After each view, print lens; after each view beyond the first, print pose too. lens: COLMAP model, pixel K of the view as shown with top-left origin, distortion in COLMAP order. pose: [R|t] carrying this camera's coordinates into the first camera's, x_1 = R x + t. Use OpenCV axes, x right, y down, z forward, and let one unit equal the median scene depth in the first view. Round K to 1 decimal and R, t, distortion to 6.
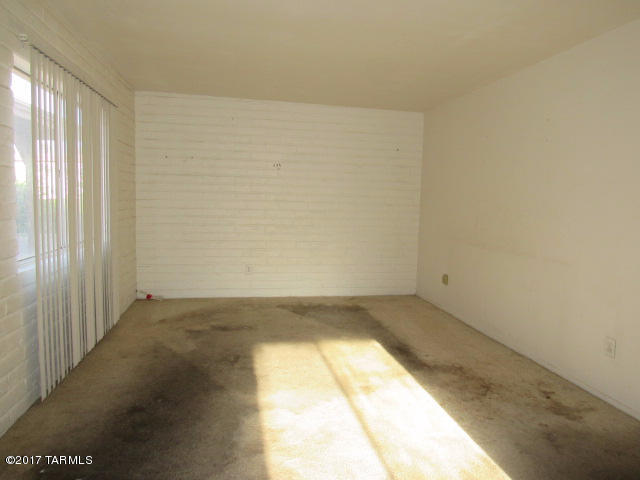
lens RADIAL K [[458.9, 0, 321.8], [0, 458.9, 241.6], [0, 0, 1]] dist [-0.026485, 0.002508]
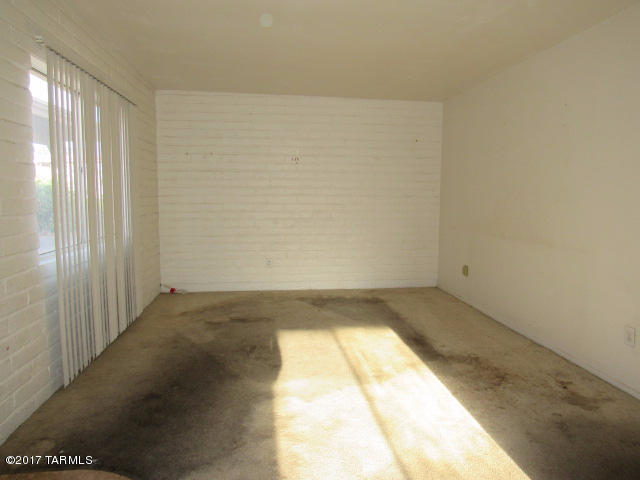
lens RADIAL K [[458.9, 0, 321.8], [0, 458.9, 241.7], [0, 0, 1]] dist [-0.026485, 0.002508]
pose [[0.997937, -0.013653, -0.062730, 0.037710], [0.014223, 0.999861, 0.008659, 0.011773], [0.062603, -0.009534, 0.997993, -0.005590]]
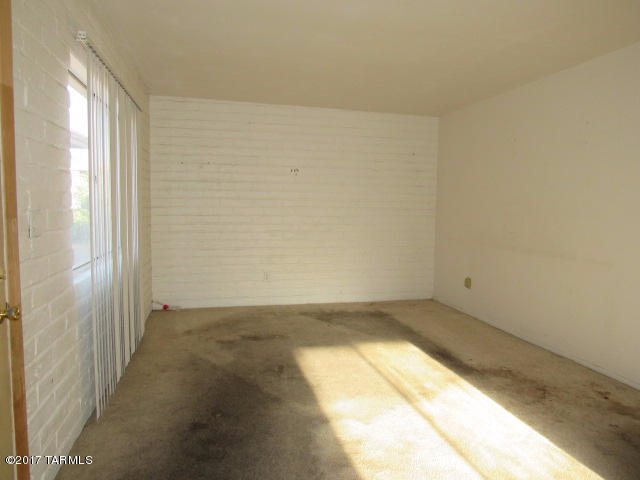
lens RADIAL K [[458.9, 0, 322.6], [0, 458.9, 242.8], [0, 0, 1]] dist [-0.026485, 0.002508]
pose [[0.998626, -0.016296, 0.049799, -0.156886], [0.016861, 0.999798, -0.010929, 0.000931], [-0.049611, 0.011753, 0.998699, 0.025737]]
